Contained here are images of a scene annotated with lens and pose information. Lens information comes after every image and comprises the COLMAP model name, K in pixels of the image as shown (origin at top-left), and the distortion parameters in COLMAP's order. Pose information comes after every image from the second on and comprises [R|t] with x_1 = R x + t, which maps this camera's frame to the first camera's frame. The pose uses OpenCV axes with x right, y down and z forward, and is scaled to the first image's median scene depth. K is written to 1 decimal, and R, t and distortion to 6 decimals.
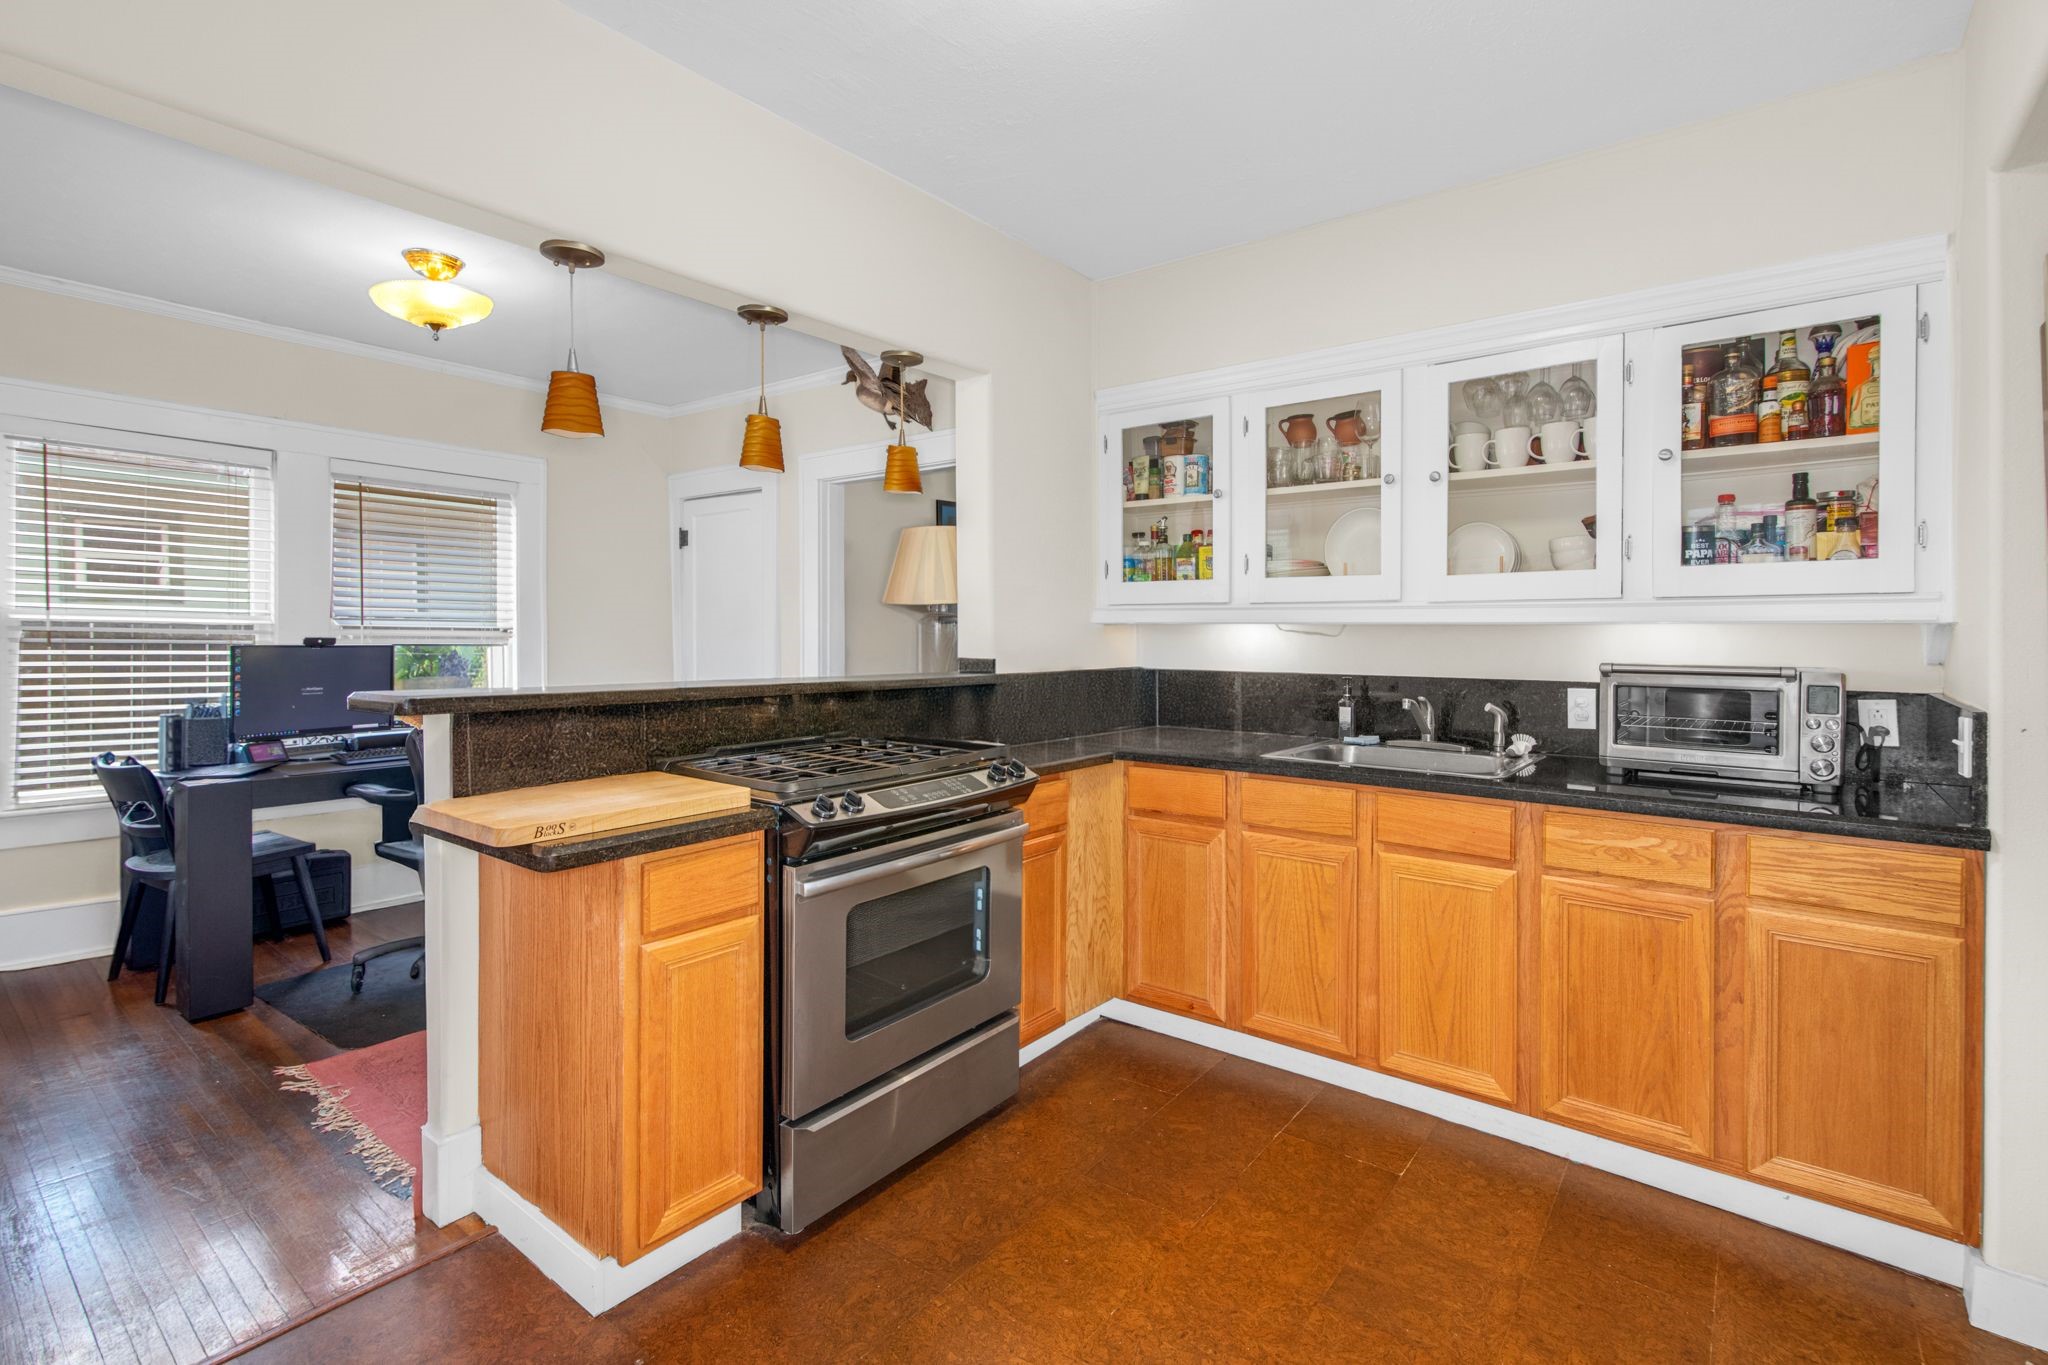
lens RADIAL K [[942.3, 0, 1030.3], [0, 942.3, 627.3], [0, 0, 1]] dist [-0.006497, 0.000512]
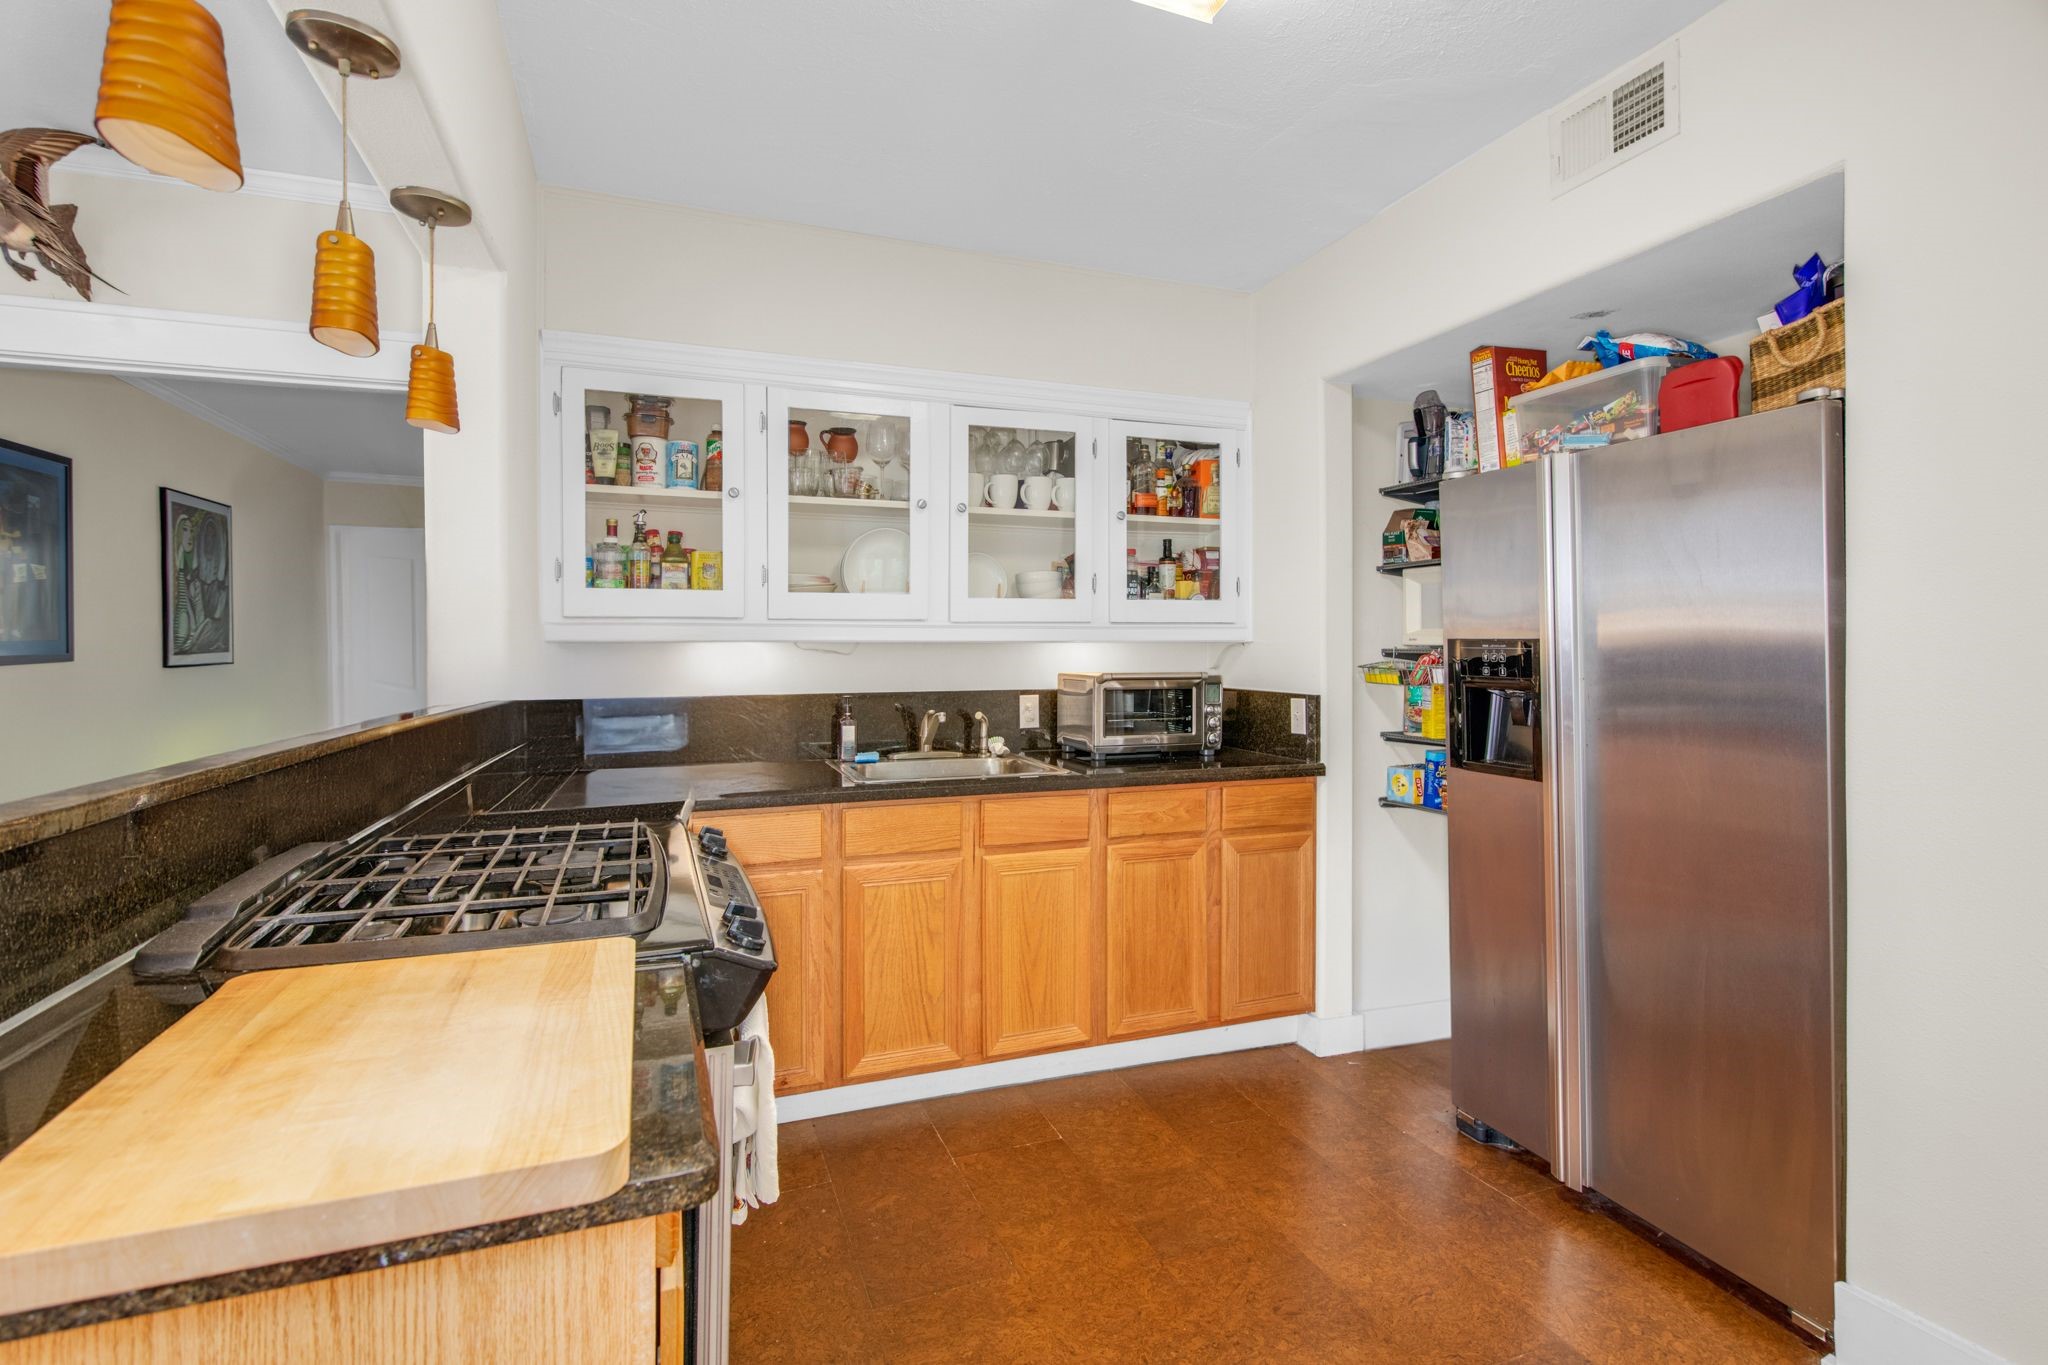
lens RADIAL K [[942.3, 0, 1026.1], [0, 942.3, 638.9], [0, 0, 1]] dist [-0.006497, 0.000512]
pose [[0.520839, 0.001949, 0.853653, -0.493069], [0.001150, 0.999995, -0.002984, -0.004426], [-0.853654, 0.002536, 0.520834, 0.385663]]
